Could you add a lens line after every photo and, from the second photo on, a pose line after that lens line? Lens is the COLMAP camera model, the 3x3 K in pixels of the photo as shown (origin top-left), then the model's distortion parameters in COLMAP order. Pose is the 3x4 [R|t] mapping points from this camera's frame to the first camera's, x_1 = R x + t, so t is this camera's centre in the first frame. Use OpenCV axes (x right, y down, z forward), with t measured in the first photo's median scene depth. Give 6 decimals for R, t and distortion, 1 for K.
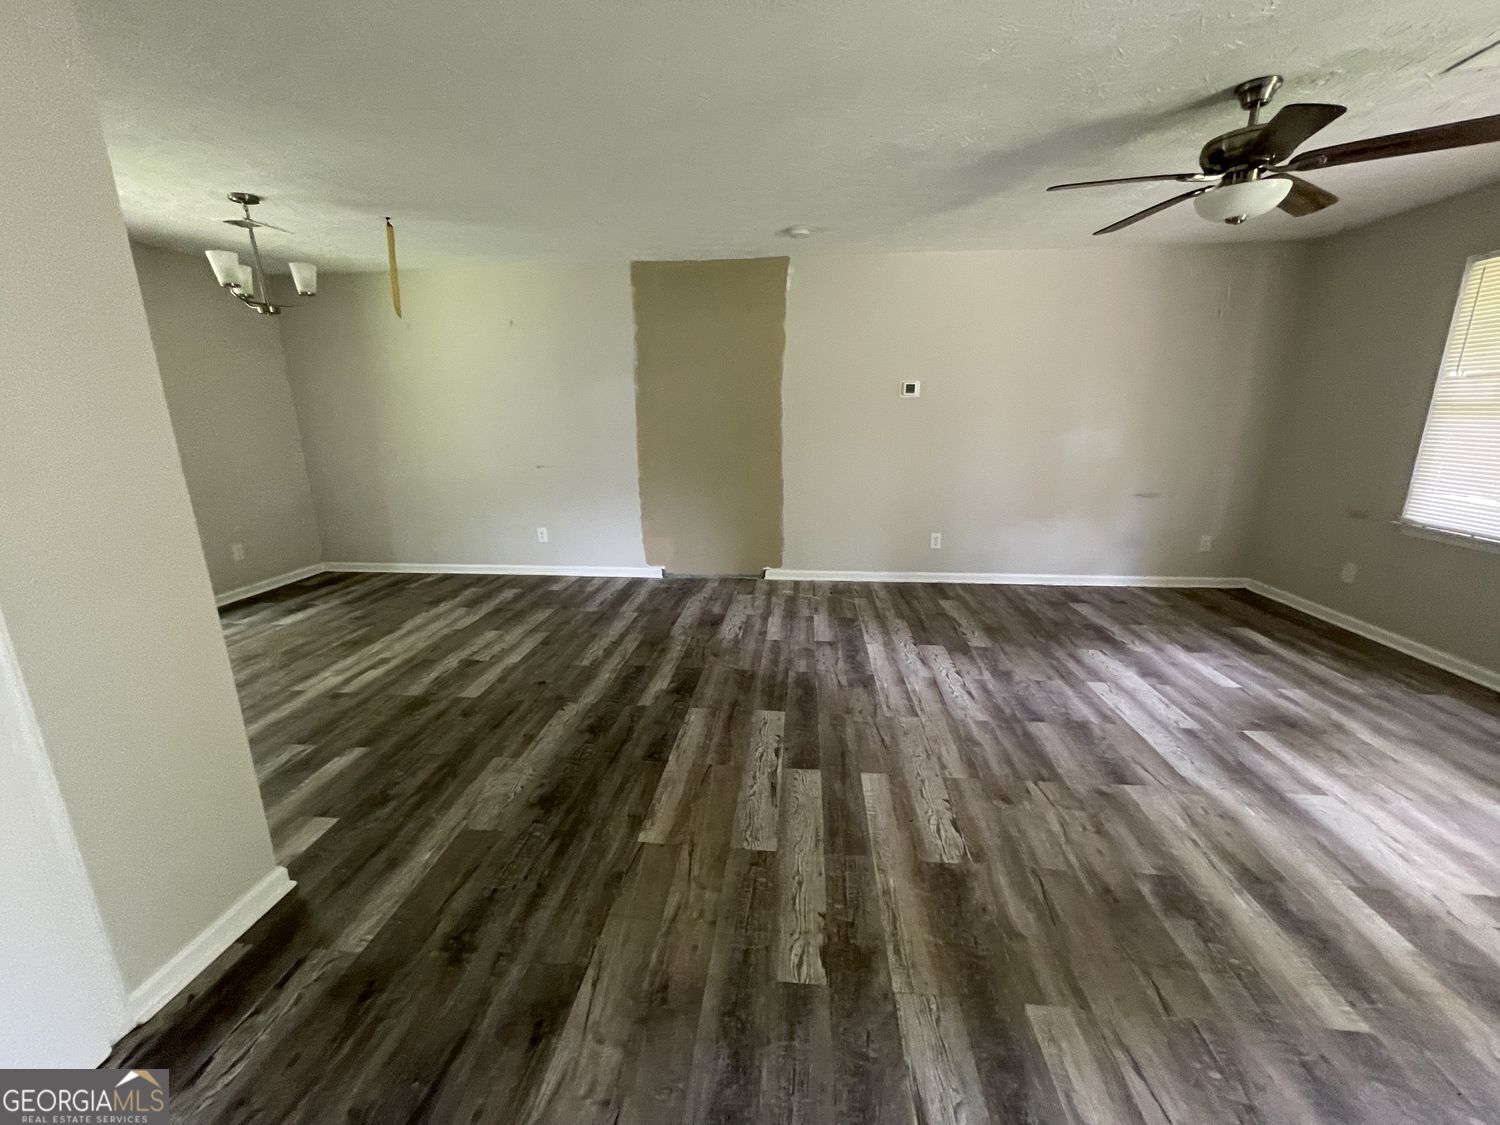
lens RADIAL K [[605.2, 0, 741.7], [0, 605.2, 565.1], [0, 0, 1]] dist [-0.000921, -0.000761]
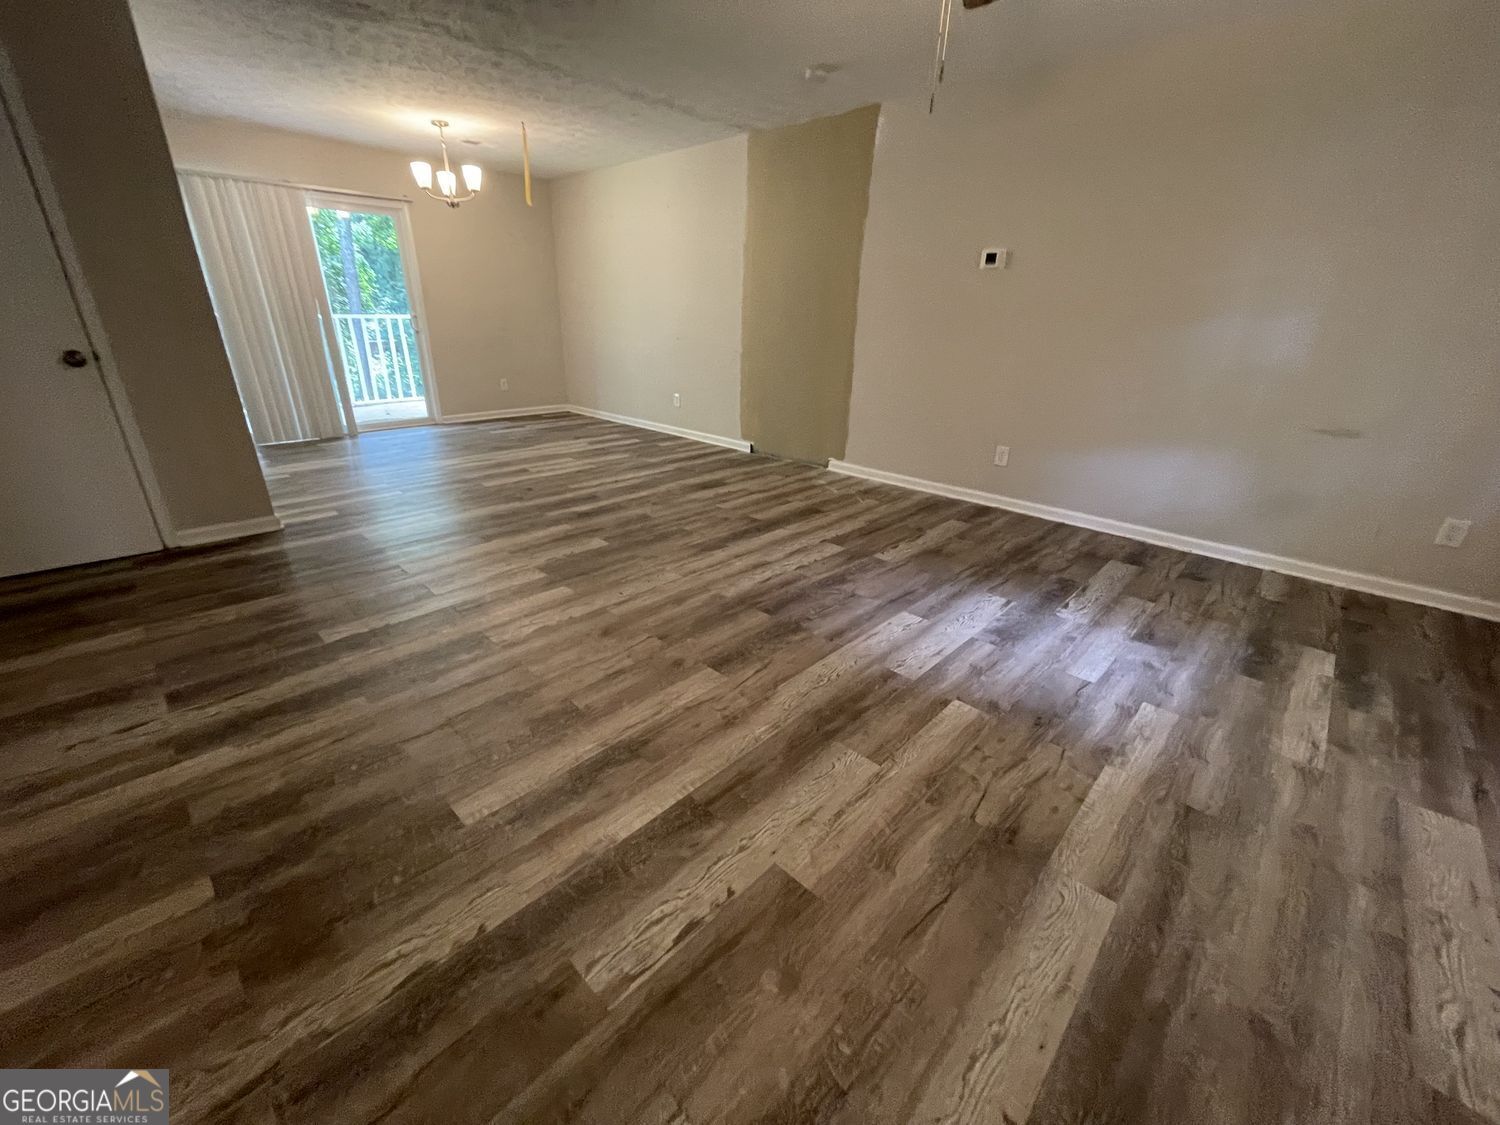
lens RADIAL K [[605.2, 0, 741.7], [0, 605.2, 565.1], [0, 0, 1]] dist [-0.000921, -0.000761]
pose [[0.785298, 0.263092, -0.560437, 0.722280], [-0.182193, 0.963339, 0.196937, 0.005604], [0.591703, -0.052546, 0.804441, 0.165685]]
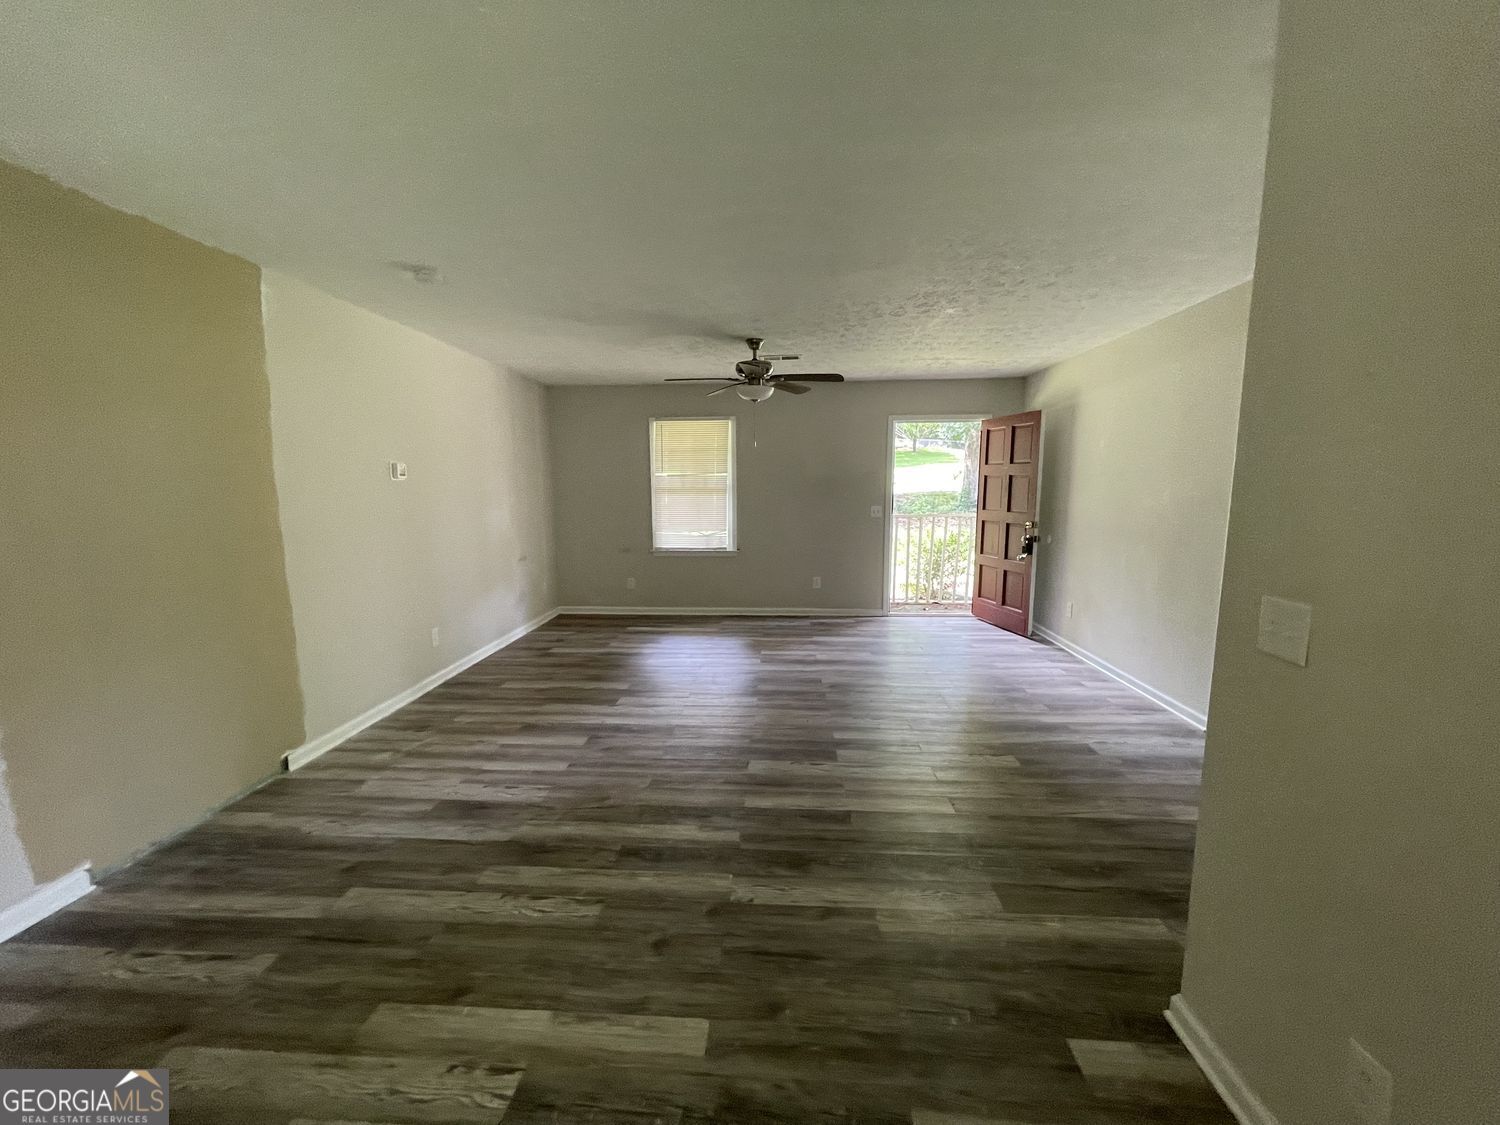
lens RADIAL K [[605.2, 0, 741.7], [0, 605.2, 565.1], [0, 0, 1]] dist [-0.000921, -0.000761]
pose [[-0.038082, -0.124768, 0.991455, -0.759274], [0.252862, 0.958681, 0.130356, -0.191957], [-0.966753, 0.255665, -0.004960, 0.718614]]
